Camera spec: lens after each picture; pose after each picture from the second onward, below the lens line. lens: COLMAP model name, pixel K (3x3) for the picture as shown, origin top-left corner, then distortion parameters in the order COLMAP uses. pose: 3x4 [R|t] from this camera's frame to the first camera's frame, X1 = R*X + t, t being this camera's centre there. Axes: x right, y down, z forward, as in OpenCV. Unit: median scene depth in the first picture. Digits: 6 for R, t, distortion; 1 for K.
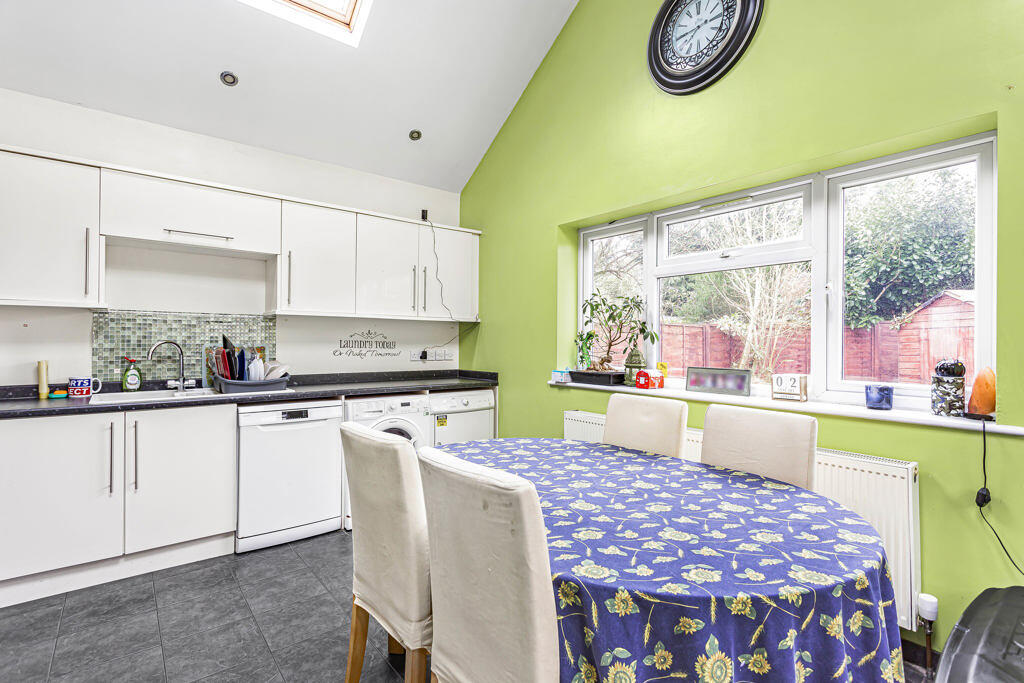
lens RADIAL K [[486.9, 0, 512.1], [0, 486.9, 338.6], [0, 0, 1]] dist [0.000561, 0.001291]
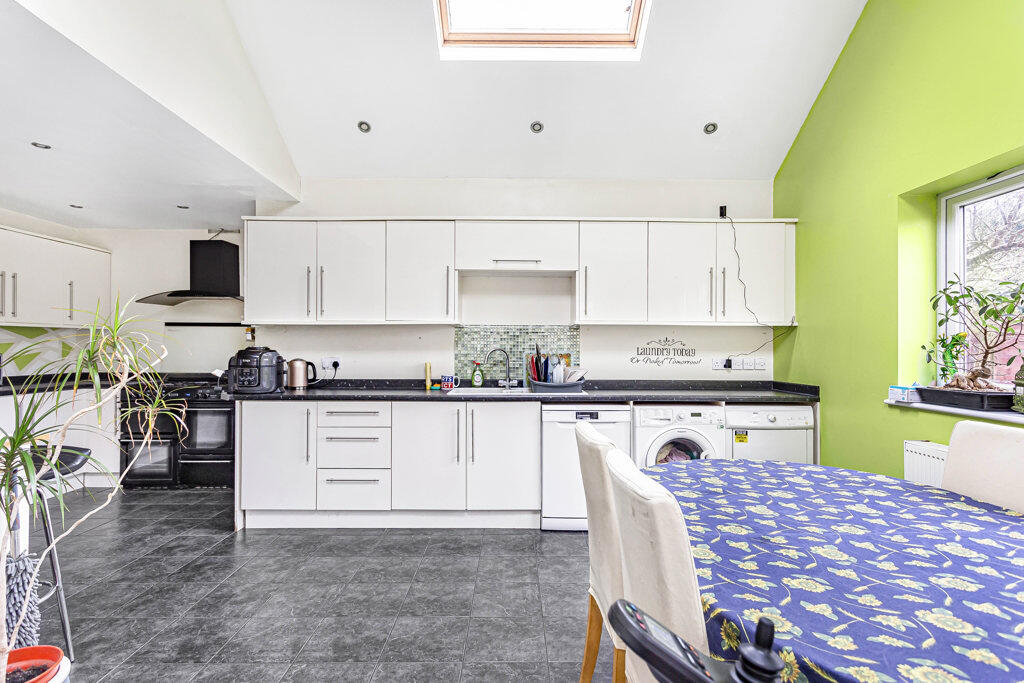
lens RADIAL K [[496.9, 0, 513.5], [0, 496.9, 345.1], [0, 0, 1]] dist [-0.000490, 0.000756]
pose [[0.780291, -0.007199, -0.625375, 0.124131], [0.004760, 0.999973, -0.005571, 0.003262], [0.625398, 0.001370, 0.780305, 0.022036]]
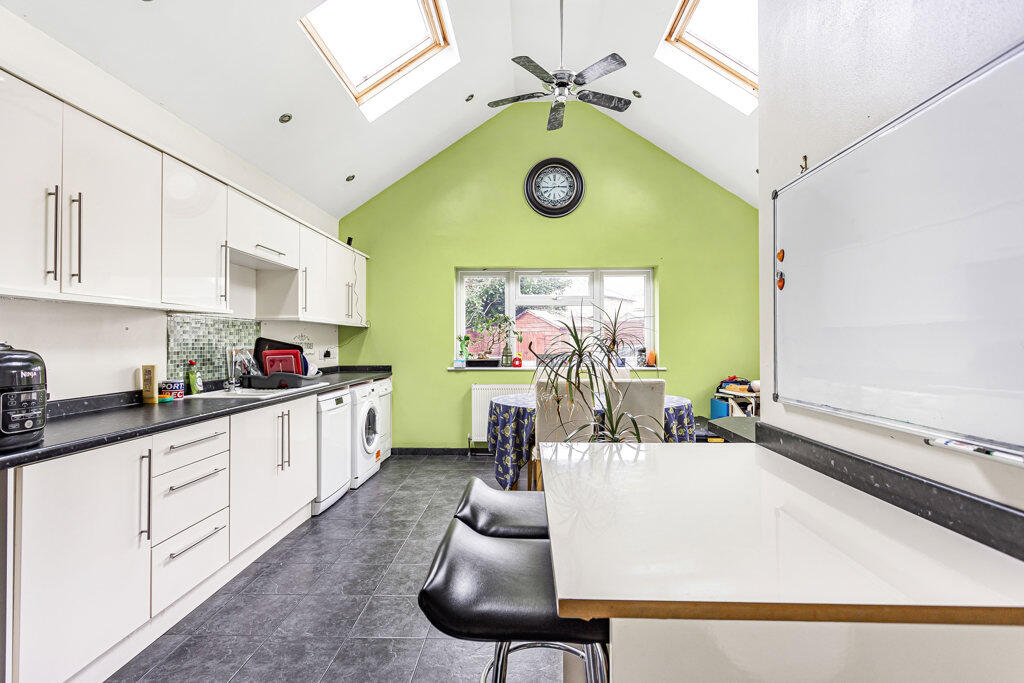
lens RADIAL K [[486.9, 0, 512.1], [0, 486.9, 338.6], [0, 0, 1]] dist [0.000561, 0.001291]
pose [[0.653791, -0.002936, 0.756669, -1.091341], [0.002425, 0.999995, 0.001785, -0.007043], [-0.756671, 0.000668, 0.653795, -0.170349]]
